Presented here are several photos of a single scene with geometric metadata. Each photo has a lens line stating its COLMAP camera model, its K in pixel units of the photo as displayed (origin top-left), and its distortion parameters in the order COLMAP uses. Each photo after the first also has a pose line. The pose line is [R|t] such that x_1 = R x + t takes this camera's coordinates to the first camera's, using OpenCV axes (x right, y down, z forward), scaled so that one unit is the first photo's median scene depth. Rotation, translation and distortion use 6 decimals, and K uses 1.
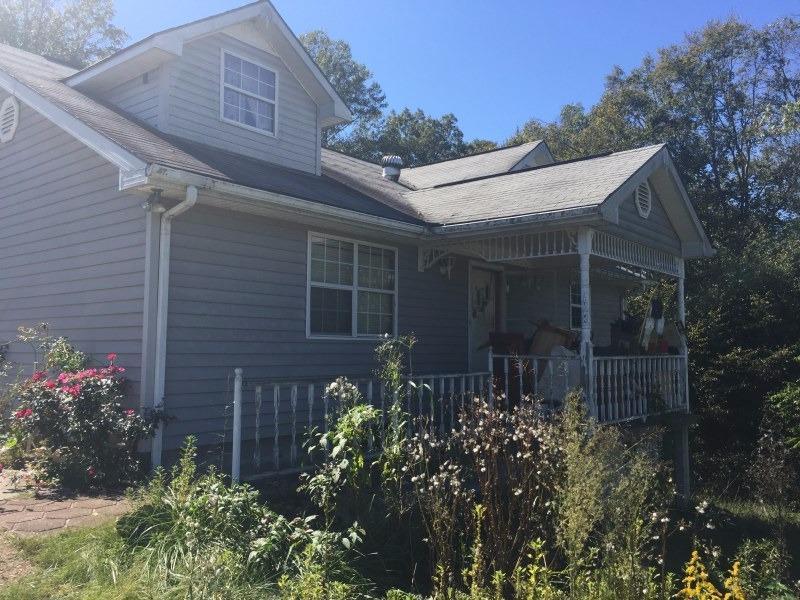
lens RADIAL K [[669.8, 0, 406.2], [0, 669.8, 303.3], [0, 0, 1]] dist [0.057024, -0.089663]
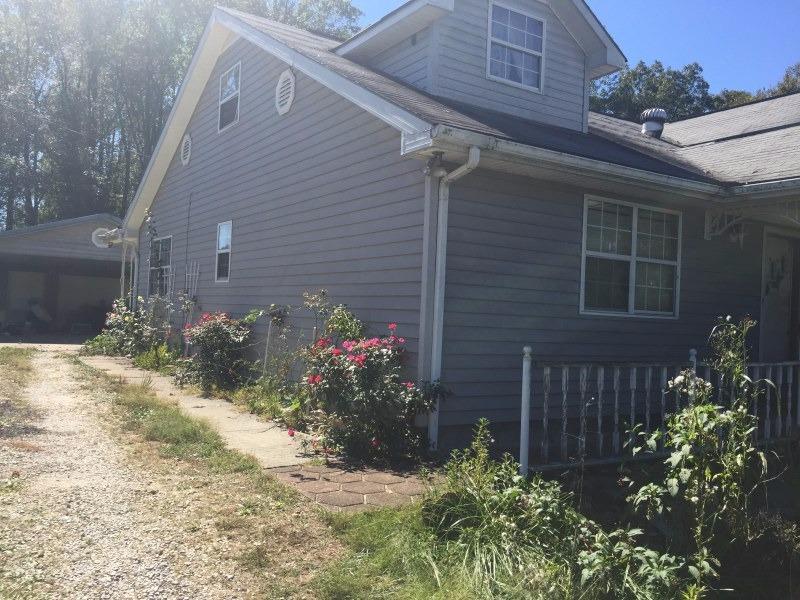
lens RADIAL K [[669.8, 0, 396.7], [0, 669.8, 297.0], [0, 0, 1]] dist [0.057024, -0.089663]
pose [[0.948768, 0.029539, -0.314589, -0.118241], [-0.017681, 0.999024, 0.040481, -0.002866], [0.315478, -0.032845, 0.948364, 0.078766]]
